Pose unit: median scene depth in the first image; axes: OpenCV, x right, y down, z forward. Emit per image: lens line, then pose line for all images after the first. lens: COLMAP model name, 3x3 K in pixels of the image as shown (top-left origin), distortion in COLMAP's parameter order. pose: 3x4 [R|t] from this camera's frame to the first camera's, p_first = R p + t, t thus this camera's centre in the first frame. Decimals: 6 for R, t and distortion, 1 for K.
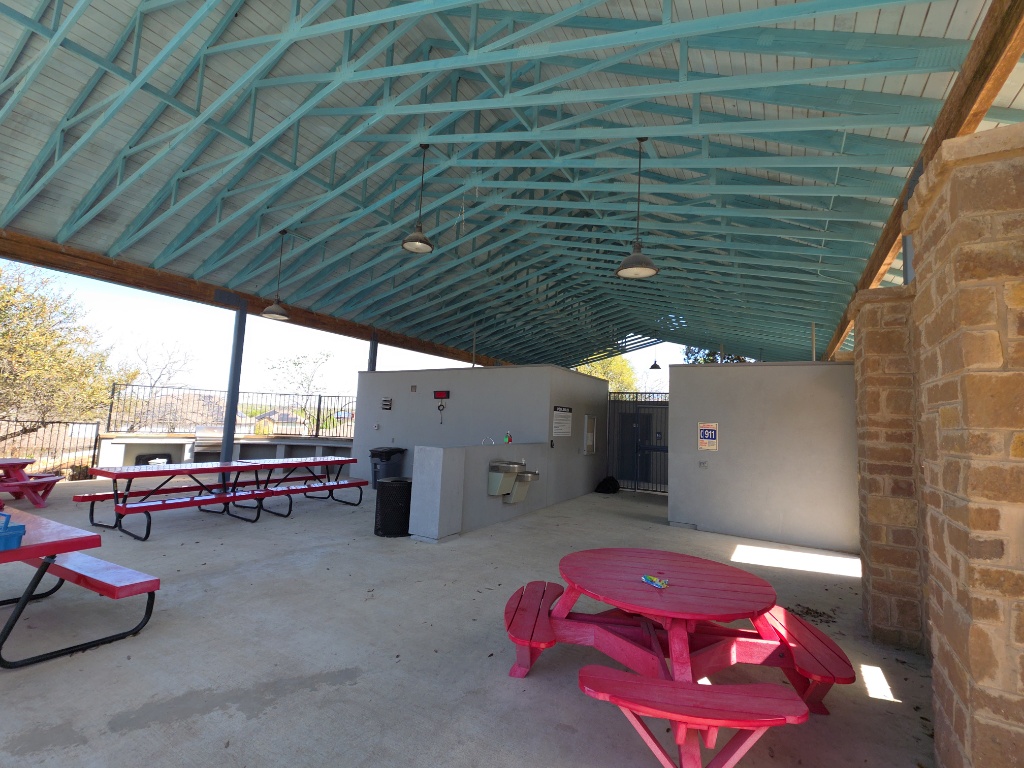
lens RADIAL K [[481.8, 0, 514.1], [0, 481.8, 382.7], [0, 0, 1]] dist [0.017052, -0.000351]
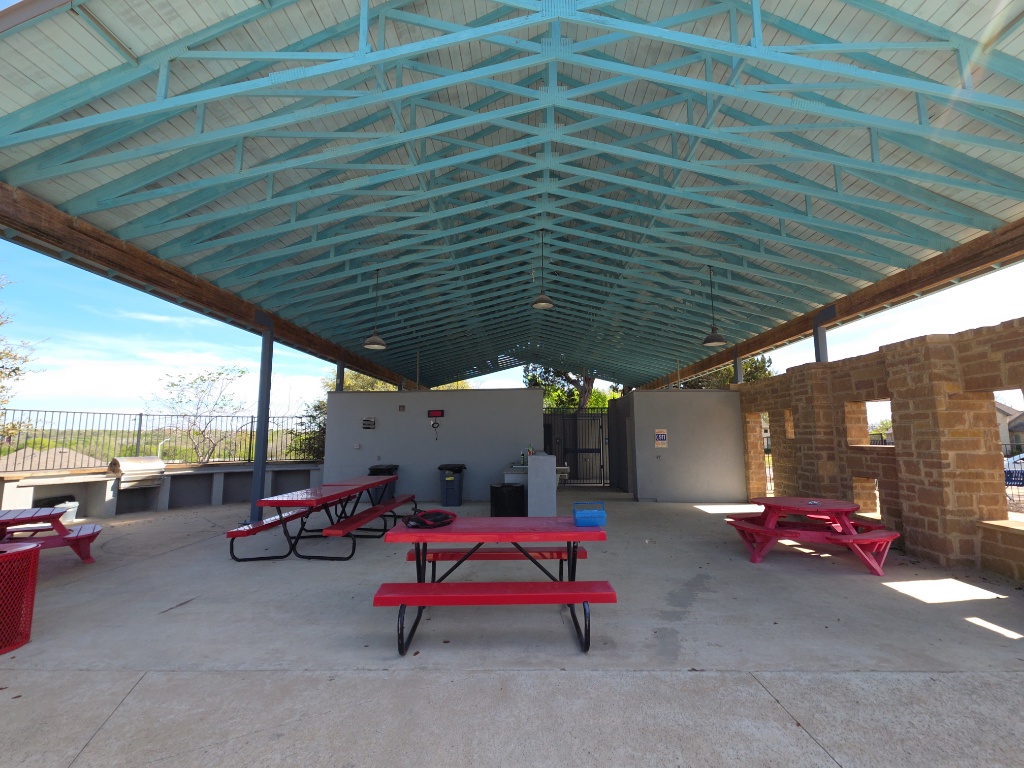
lens RADIAL K [[481.8, 0, 516.4], [0, 481.8, 380.9], [0, 0, 1]] dist [0.017052, -0.000351]
pose [[0.888049, 0.005059, 0.459722, -0.686617], [0.005540, 0.999749, -0.021703, -0.037945], [-0.459716, 0.021820, 0.887798, -0.128844]]
